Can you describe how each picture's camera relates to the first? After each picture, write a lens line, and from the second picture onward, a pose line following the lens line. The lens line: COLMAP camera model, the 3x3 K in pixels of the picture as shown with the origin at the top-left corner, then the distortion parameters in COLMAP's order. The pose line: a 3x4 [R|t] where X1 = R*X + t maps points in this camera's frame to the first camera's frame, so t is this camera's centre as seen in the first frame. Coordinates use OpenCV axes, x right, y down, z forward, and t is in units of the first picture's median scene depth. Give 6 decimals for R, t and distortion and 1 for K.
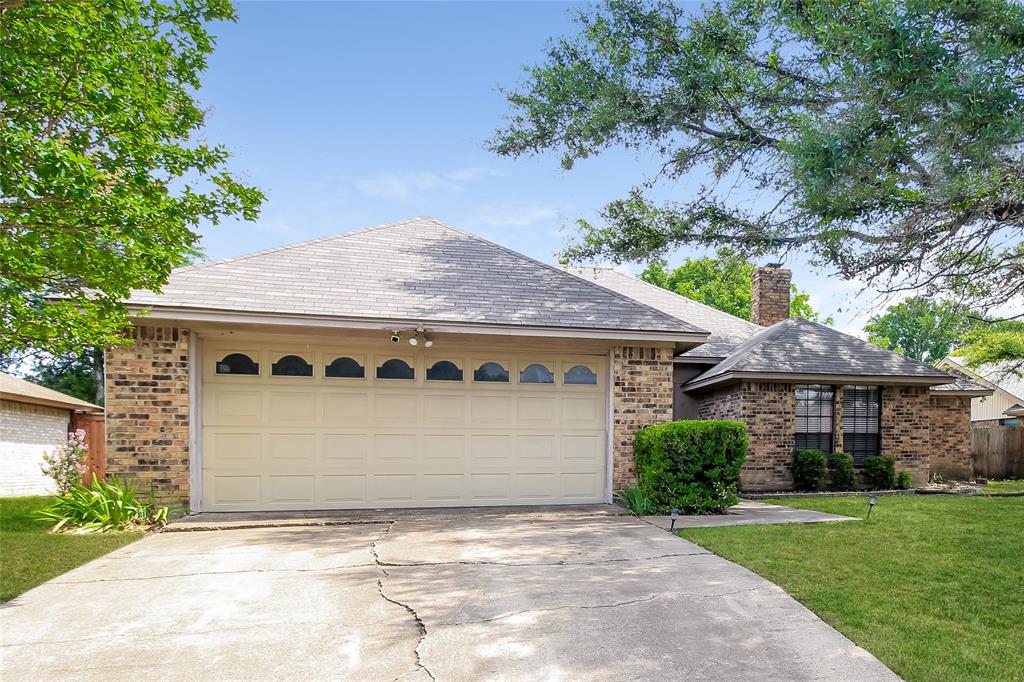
lens RADIAL K [[529.3, 0, 512.0], [0, 529.3, 341.0], [0, 0, 1]] dist [0.000801, 0.000650]
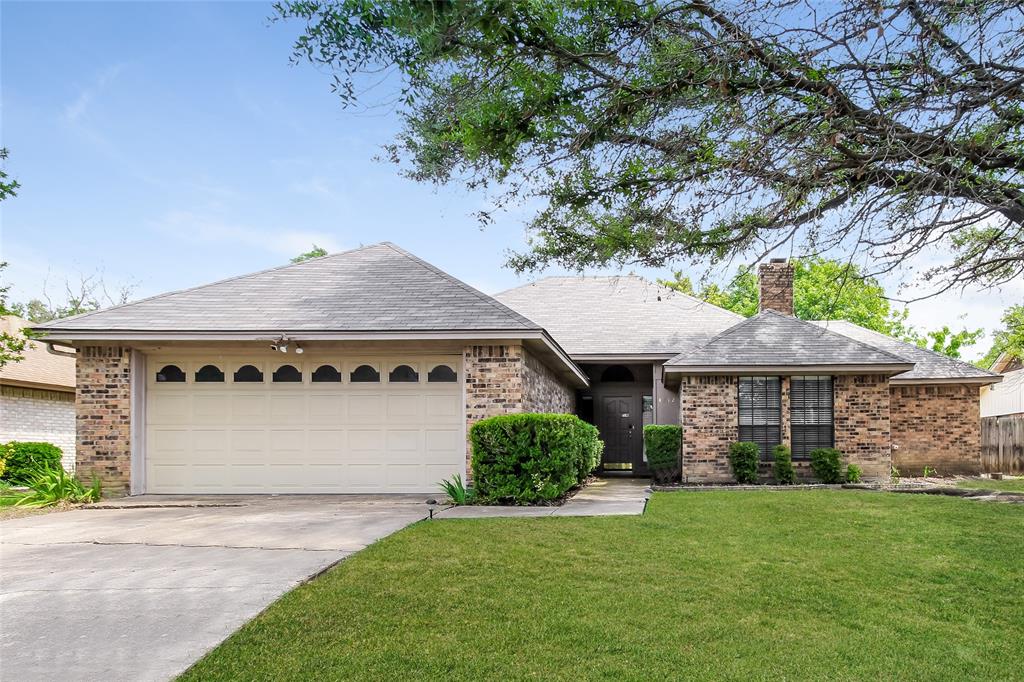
lens RADIAL K [[459.5, 0, 512.0], [0, 459.5, 341.0], [0, 0, 1]] dist [0.000852, -0.000203]
pose [[0.979555, -0.045951, -0.195859, 0.470723], [0.042746, 0.998874, -0.020560, 0.023228], [0.196583, 0.011767, 0.980417, 0.103981]]
